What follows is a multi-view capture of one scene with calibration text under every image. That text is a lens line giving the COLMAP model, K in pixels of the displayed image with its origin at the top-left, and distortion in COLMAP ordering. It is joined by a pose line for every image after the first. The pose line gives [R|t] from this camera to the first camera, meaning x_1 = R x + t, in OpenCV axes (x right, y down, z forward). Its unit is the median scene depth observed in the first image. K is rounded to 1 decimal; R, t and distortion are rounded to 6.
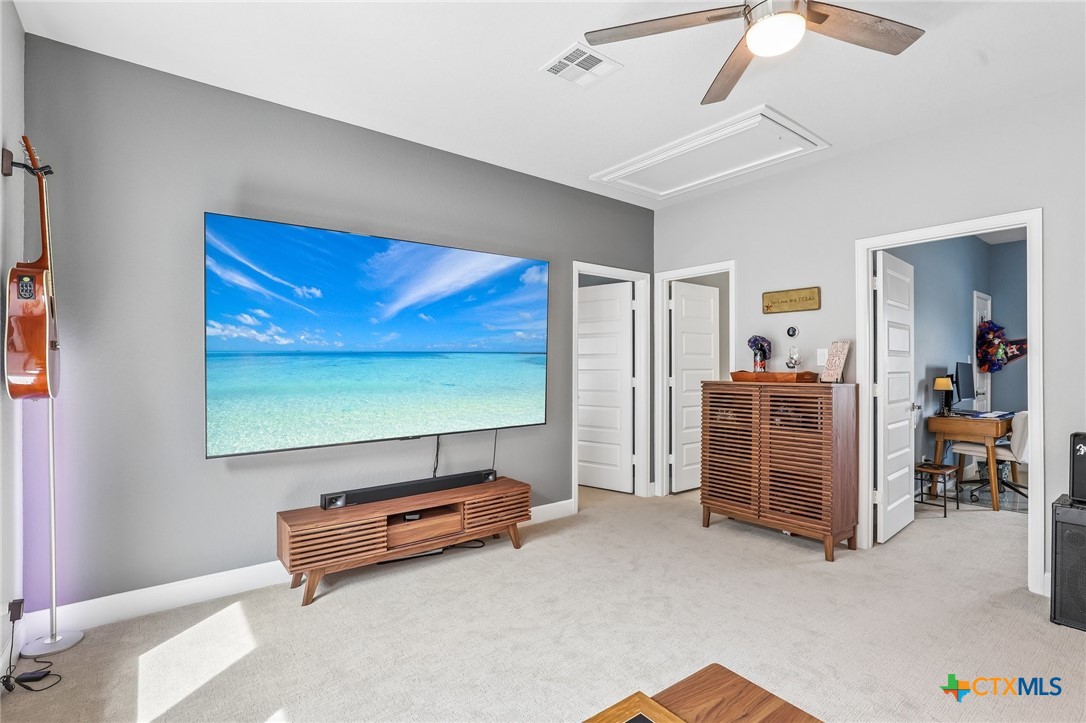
lens RADIAL K [[512.0, 0, 550.0], [0, 512.0, 364.7], [0, 0, 1]] dist [-0.004720, 0.000394]
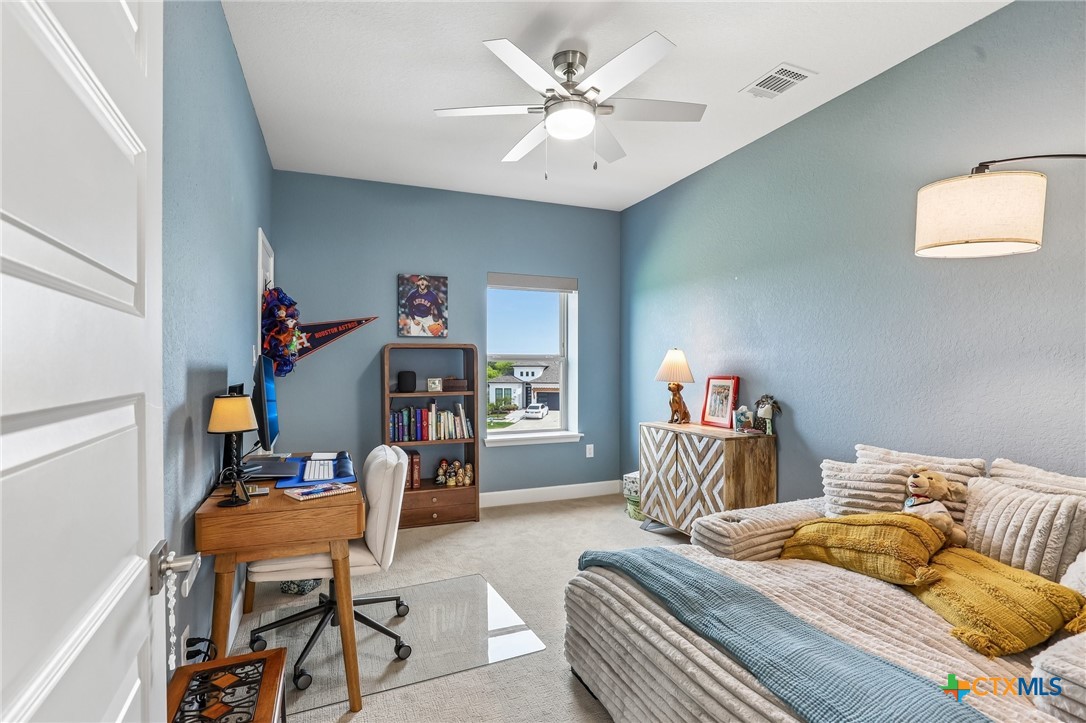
lens RADIAL K [[512.0, 0, 542.4], [0, 512.0, 362.2], [0, 0, 1]] dist [-0.004720, 0.000394]
pose [[0.274238, 0.005207, 0.961648, 0.576443], [0.000377, 0.999985, -0.005522, 0.003428], [-0.961662, 0.001877, 0.274231, 0.827762]]
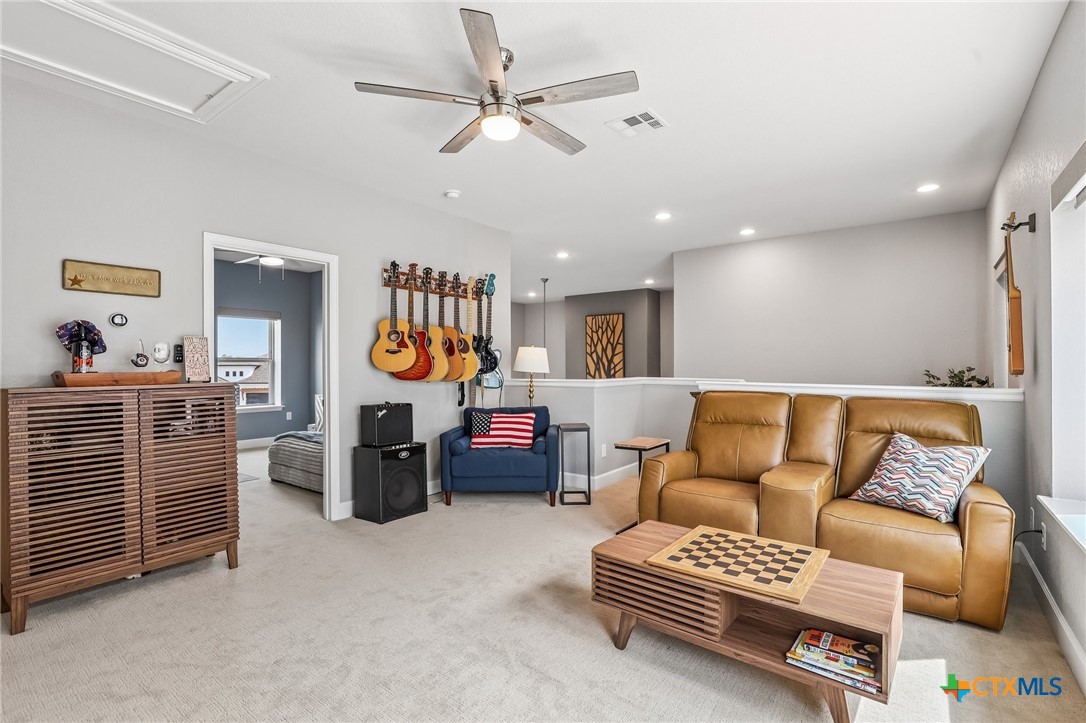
lens RADIAL K [[512.0, 0, 544.7], [0, 512.0, 363.4], [0, 0, 1]] dist [-0.004720, 0.000394]
pose [[-0.239808, 0.001024, 0.970820, -0.432283], [0.002277, 0.999997, -0.000493, 0.003523], [-0.970818, 0.002092, -0.239810, 0.554702]]
